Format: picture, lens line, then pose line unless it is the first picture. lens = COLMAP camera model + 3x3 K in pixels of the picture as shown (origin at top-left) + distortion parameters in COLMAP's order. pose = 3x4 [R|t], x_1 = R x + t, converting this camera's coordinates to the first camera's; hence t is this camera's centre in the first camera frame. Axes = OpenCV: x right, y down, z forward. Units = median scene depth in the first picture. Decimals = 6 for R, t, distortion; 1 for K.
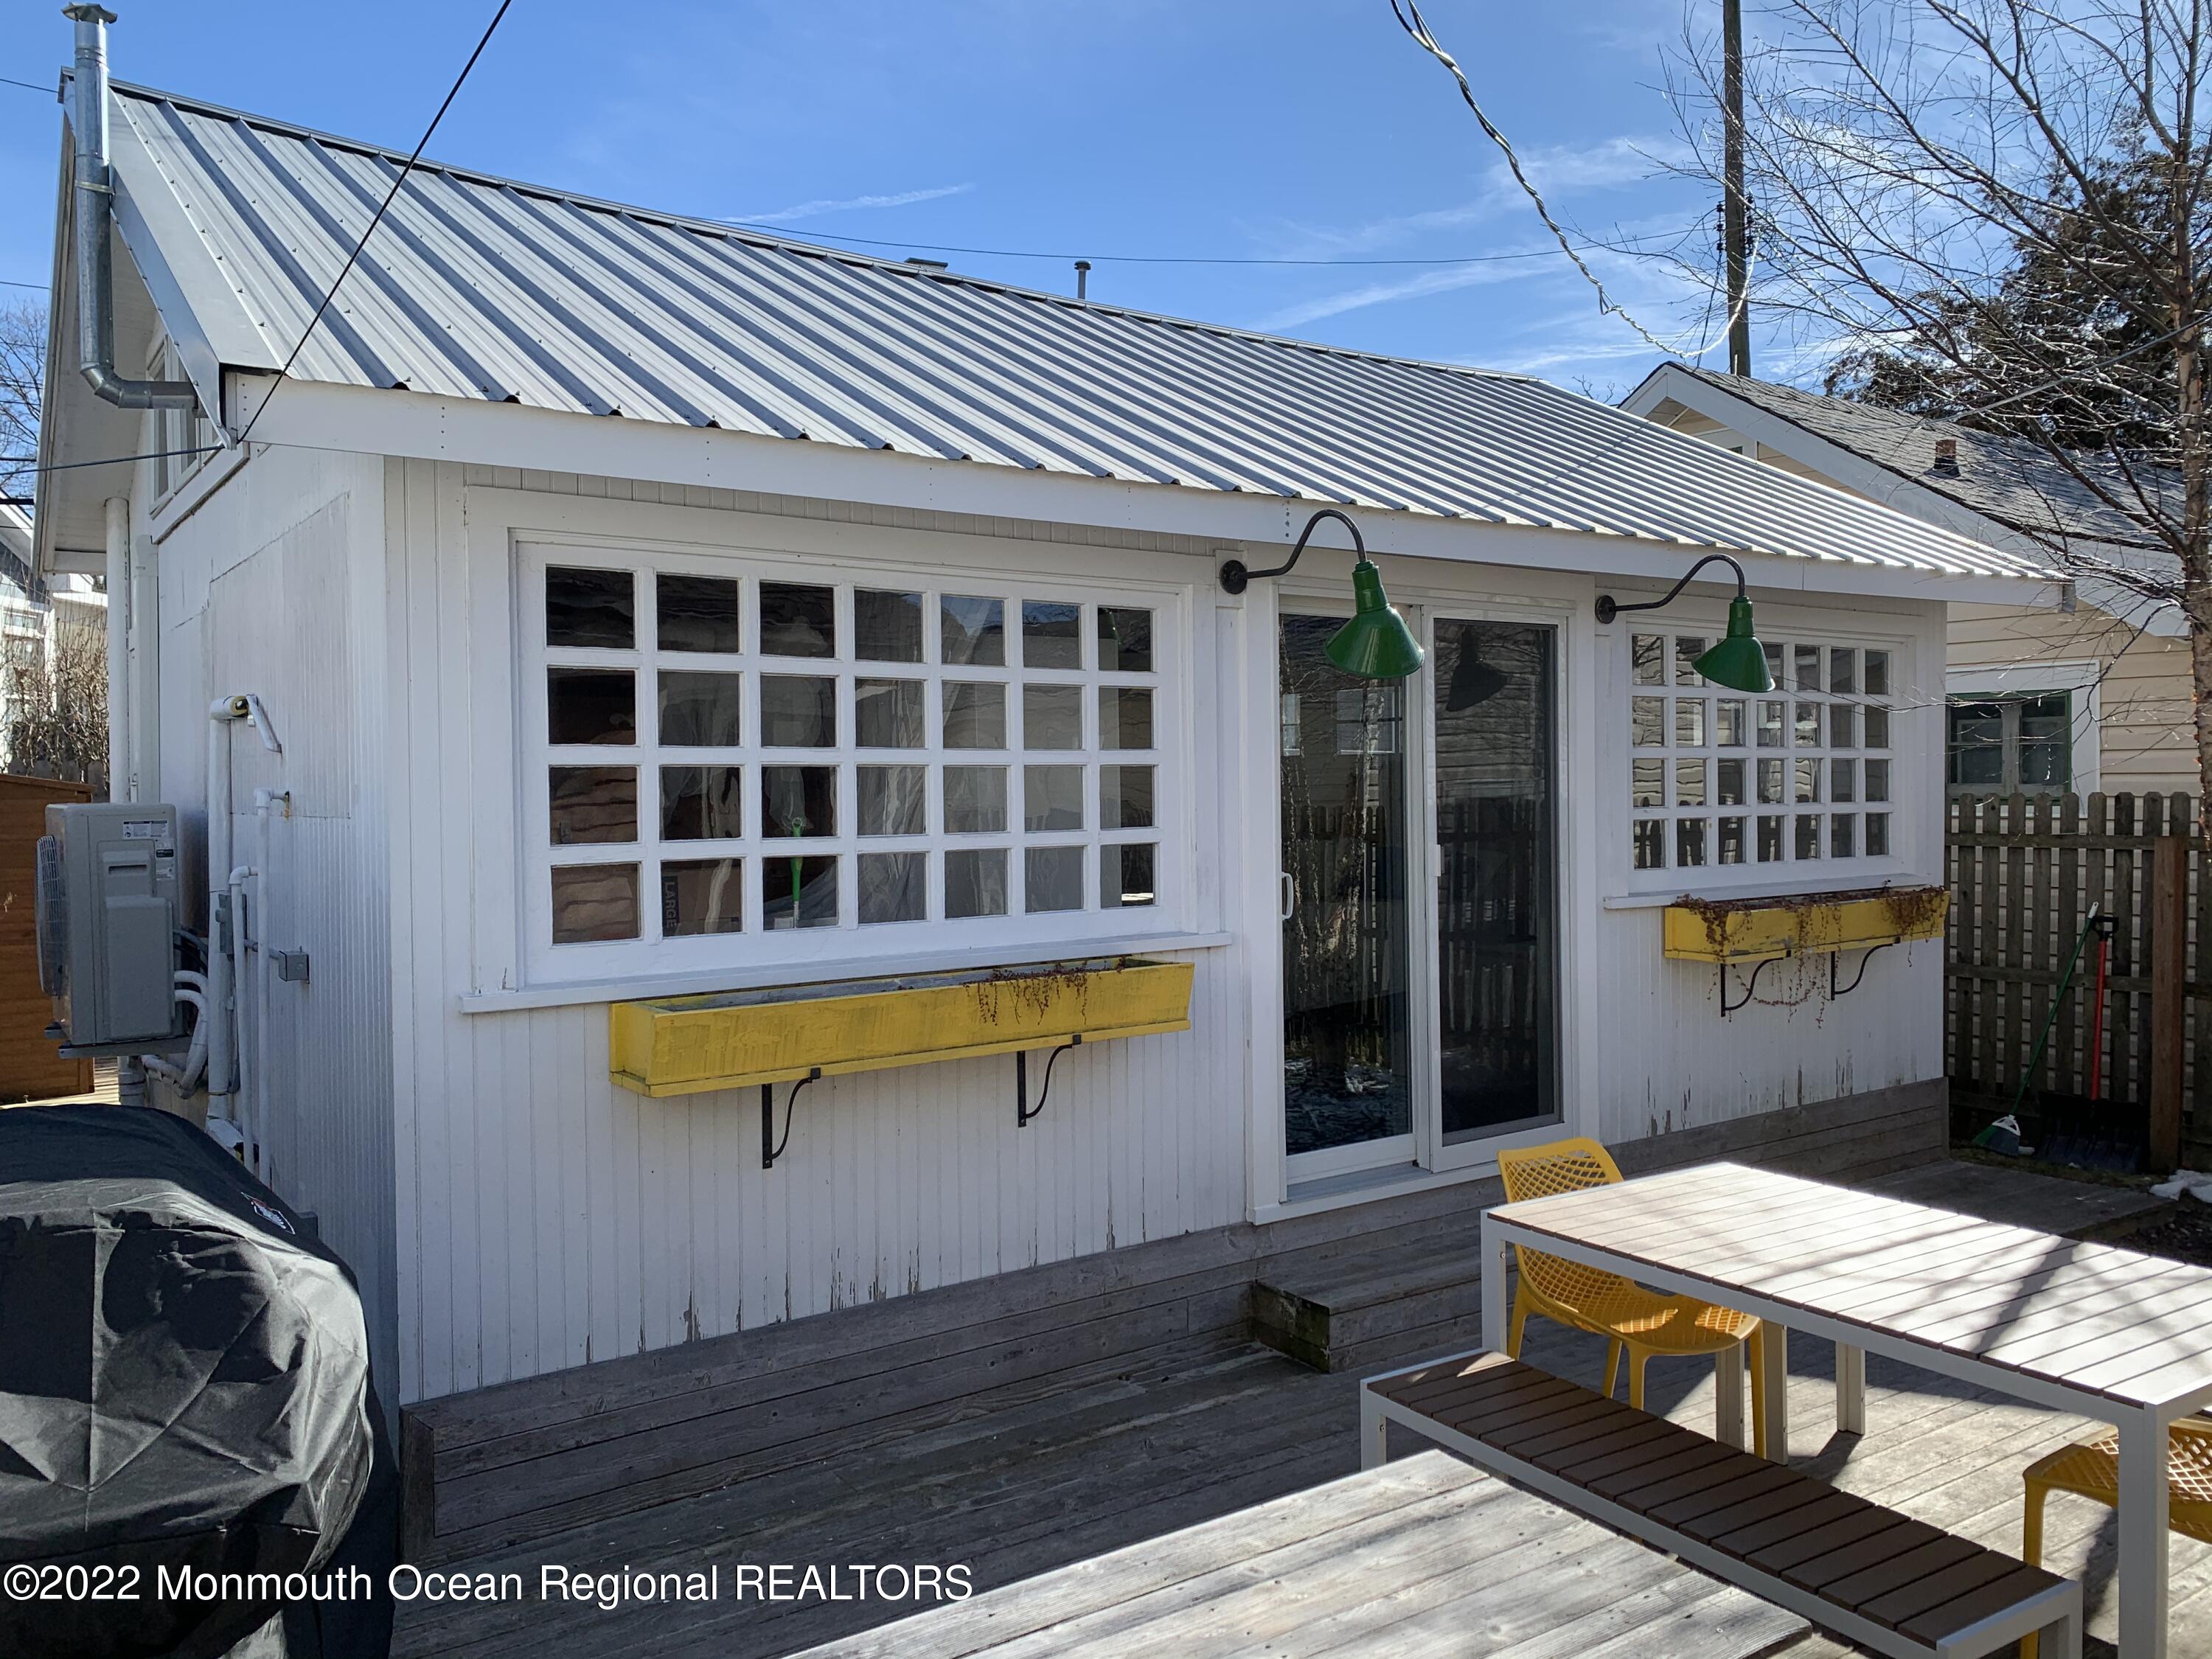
lens RADIAL K [[1665.2, 0, 1104.1], [0, 1665.2, 828.1], [0, 0, 1]] dist [0.033338, -0.043650]
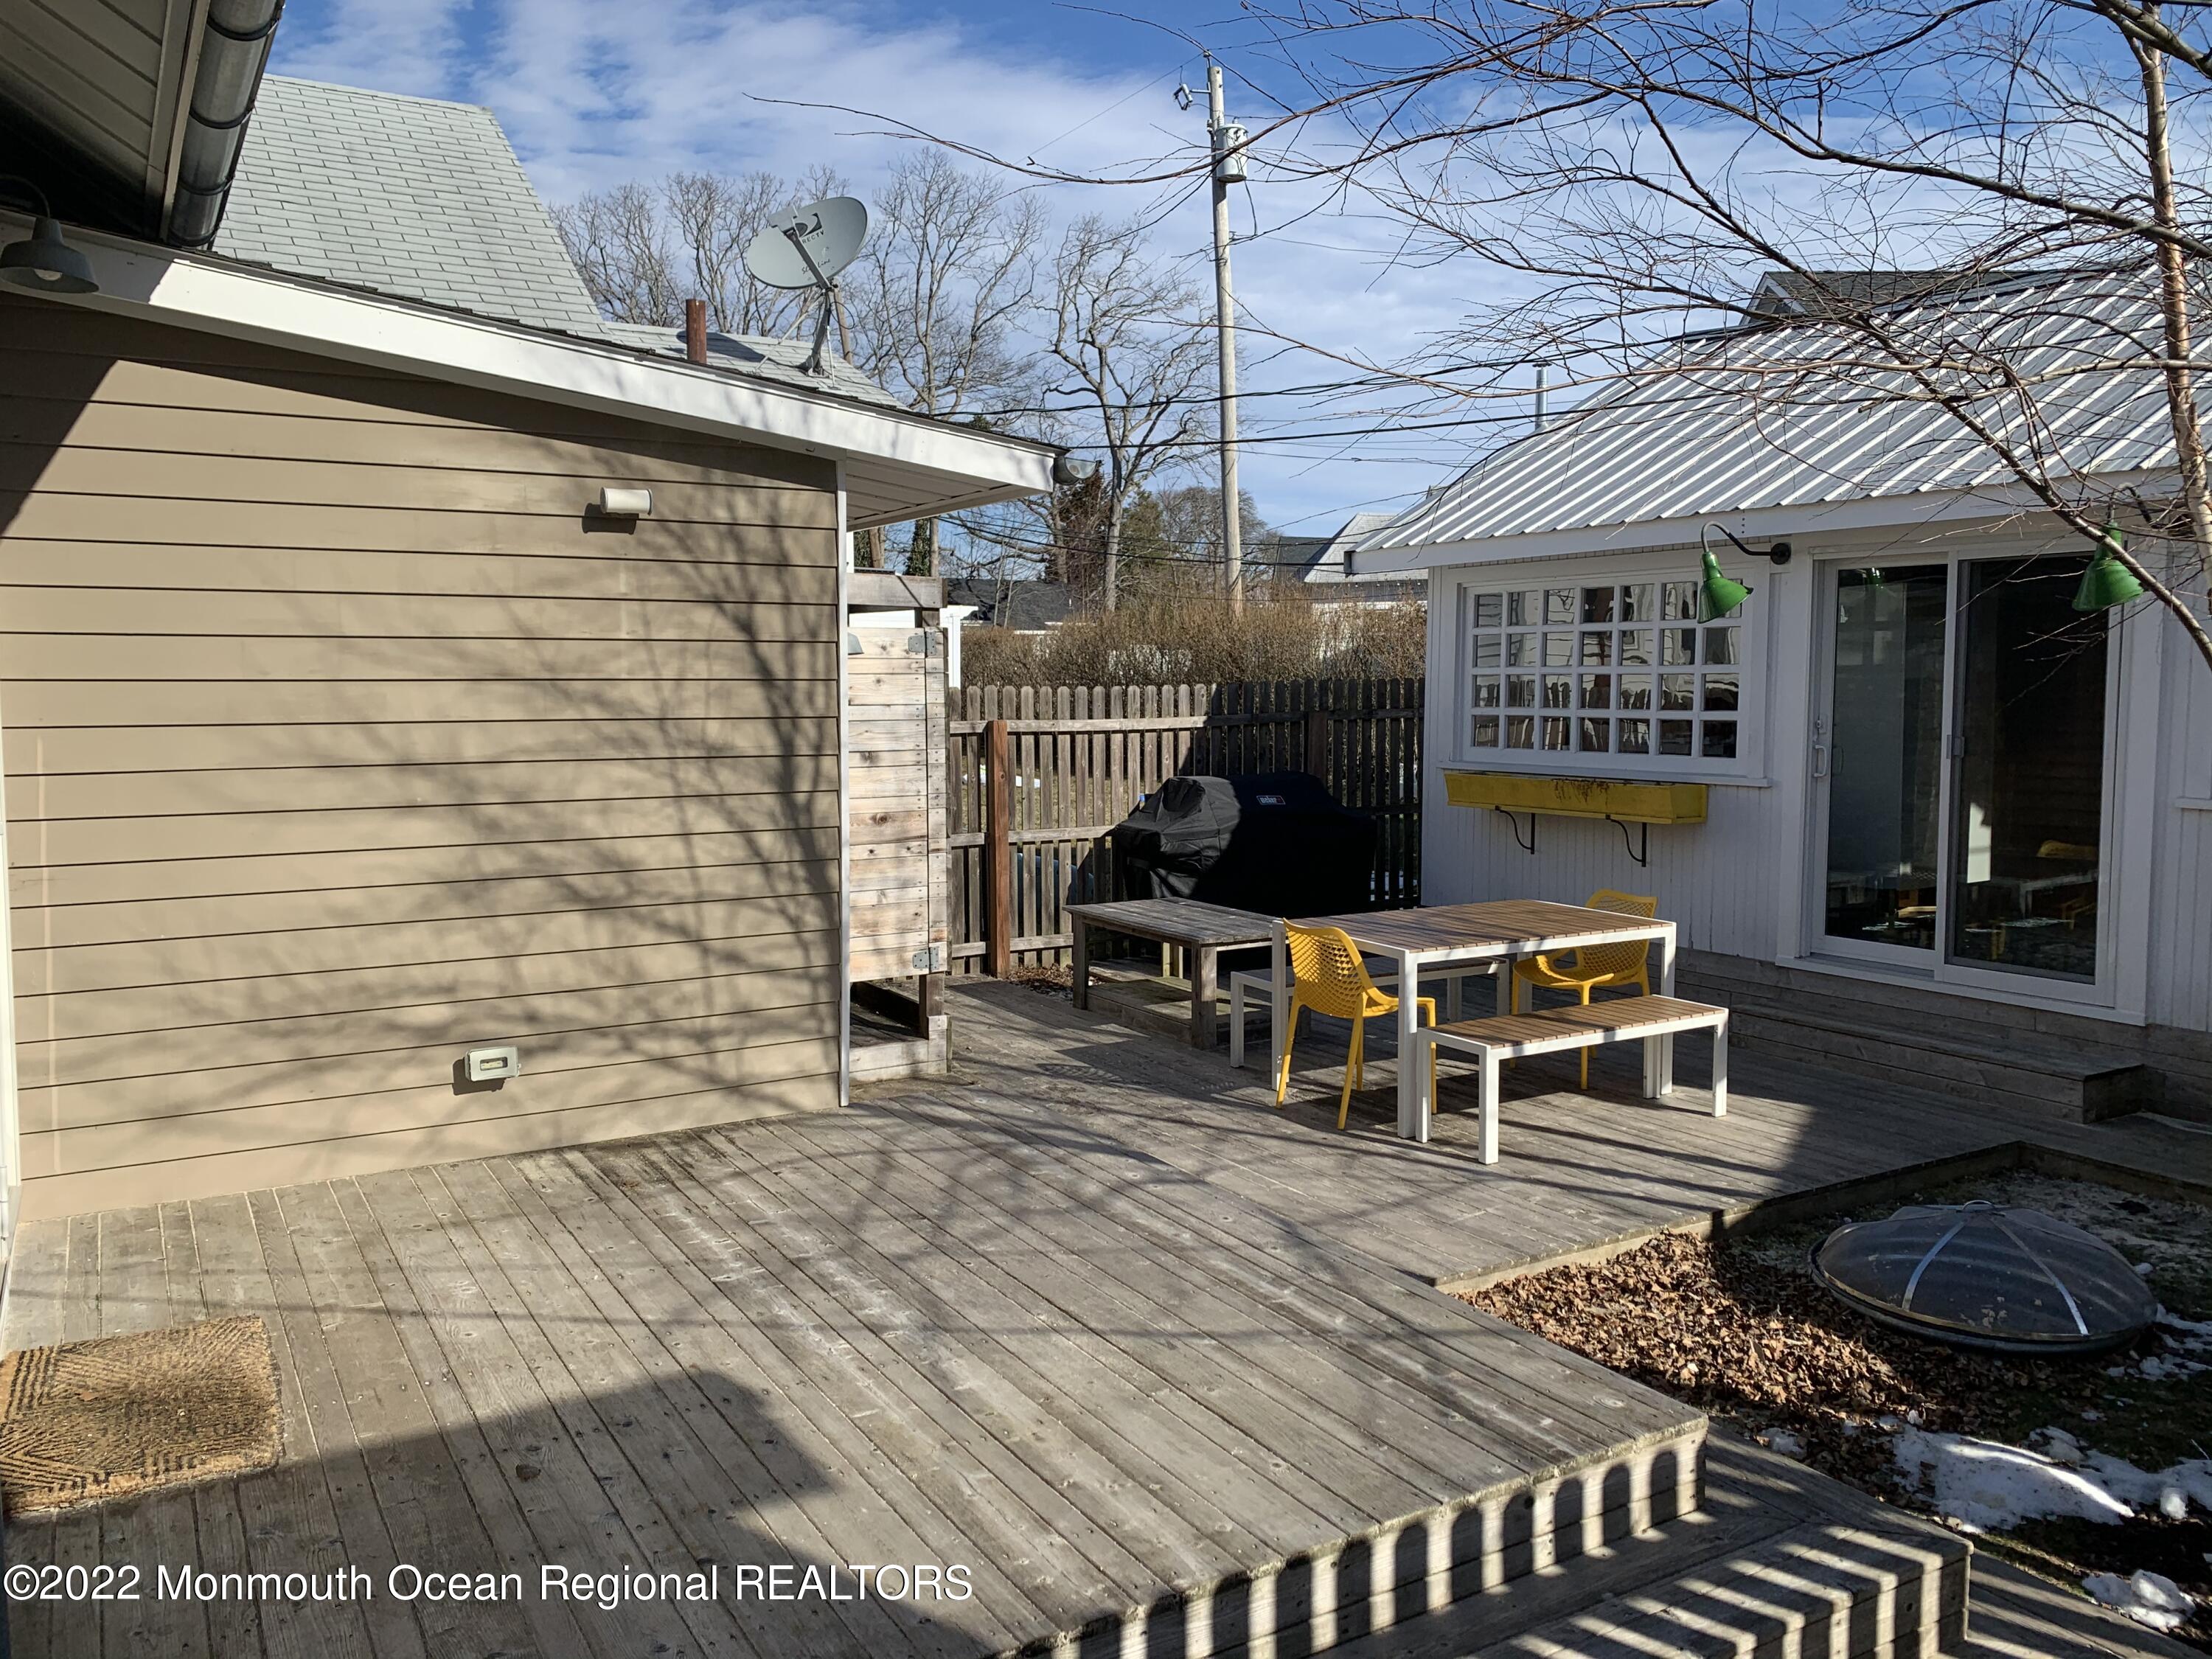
lens RADIAL K [[1665.2, 0, 1103.3], [0, 1665.2, 840.7], [0, 0, 1]] dist [0.033338, -0.043650]
pose [[-0.030630, 0.117194, -0.992637, 1.826546], [-0.012676, 0.992977, 0.117625, -0.064677], [0.999450, 0.016185, -0.028929, 0.449874]]
